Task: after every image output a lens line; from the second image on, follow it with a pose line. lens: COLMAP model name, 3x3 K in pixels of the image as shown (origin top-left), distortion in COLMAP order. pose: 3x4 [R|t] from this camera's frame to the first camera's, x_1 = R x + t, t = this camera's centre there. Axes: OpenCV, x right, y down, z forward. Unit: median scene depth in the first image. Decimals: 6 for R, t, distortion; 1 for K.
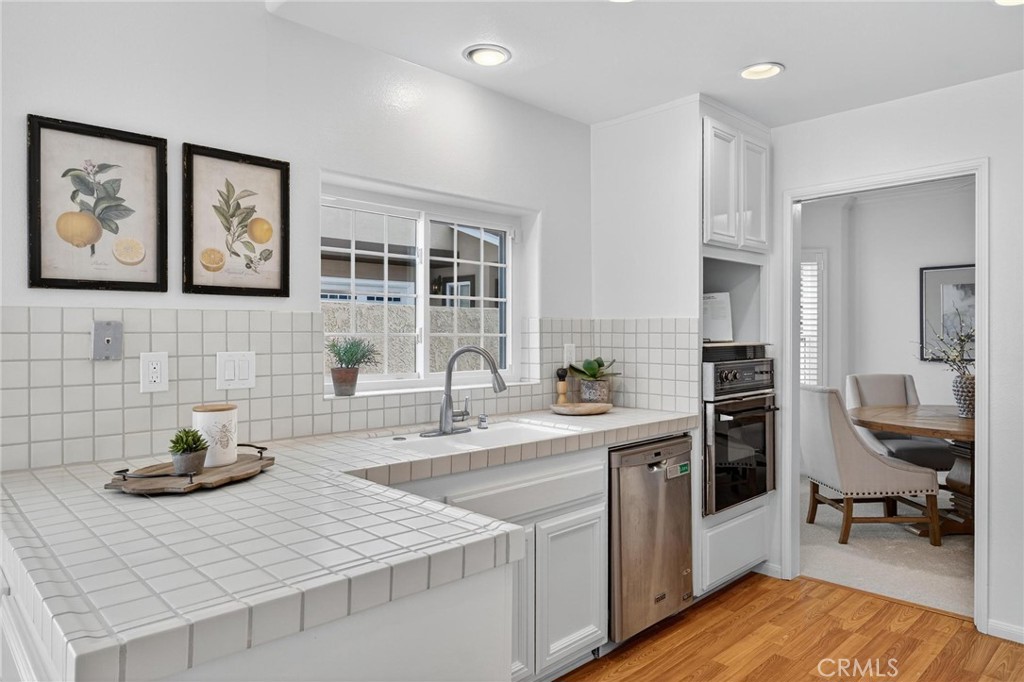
lens RADIAL K [[648.5, 0, 510.8], [0, 648.5, 333.5], [0, 0, 1]] dist [-0.000150, 0.000915]
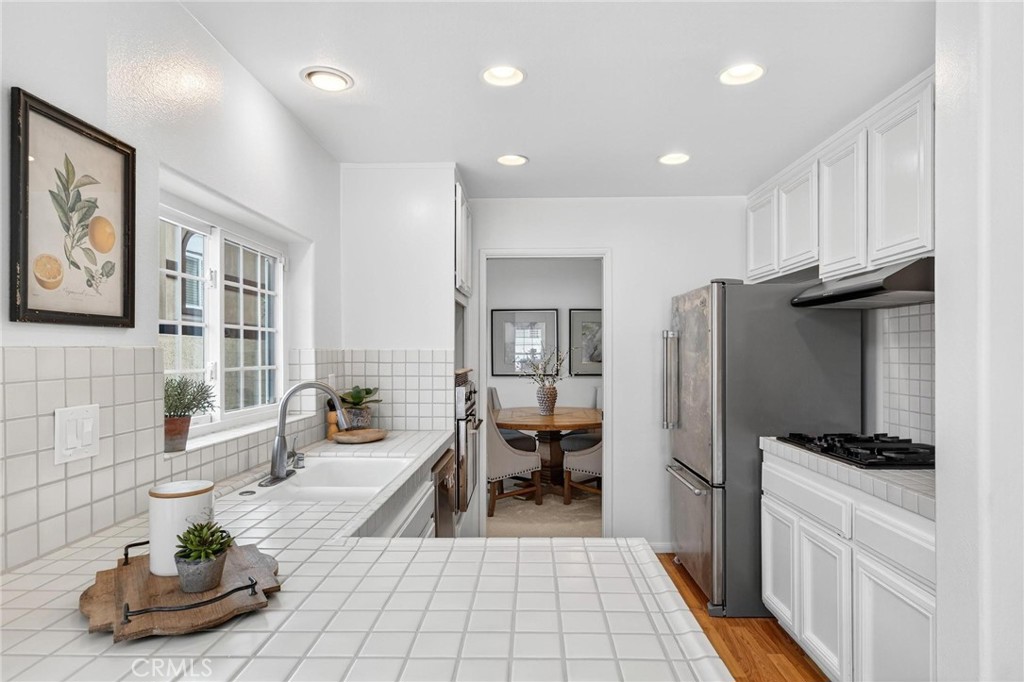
lens RADIAL K [[573.7, 0, 512.4], [0, 573.7, 347.1], [0, 0, 1]] dist [0.001118, 0.000306]
pose [[0.705974, 0.003747, 0.708228, -0.460327], [0.001460, 0.999976, -0.006745, -0.026376], [-0.708236, 0.005796, 0.705952, 0.207312]]
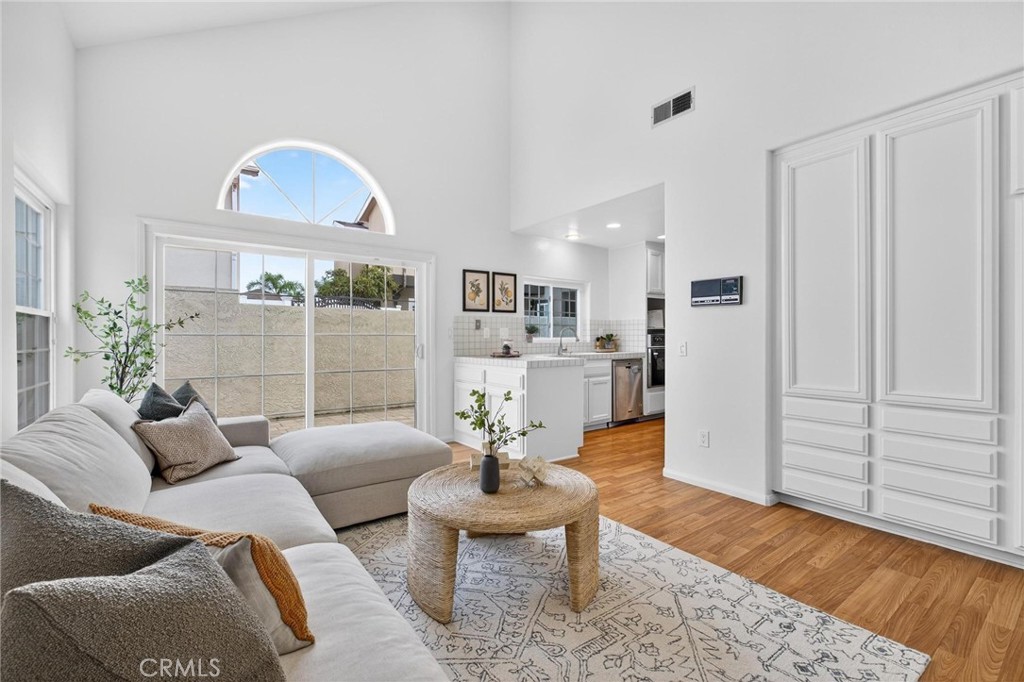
lens RADIAL K [[443.6, 0, 514.8], [0, 443.6, 339.2], [0, 0, 1]] dist [-0.000832, 0.000023]
pose [[0.992142, -0.000028, -0.125115, -0.050333], [0.000852, 0.999978, 0.006530, 0.062958], [0.125112, -0.006586, 0.992121, -1.237602]]
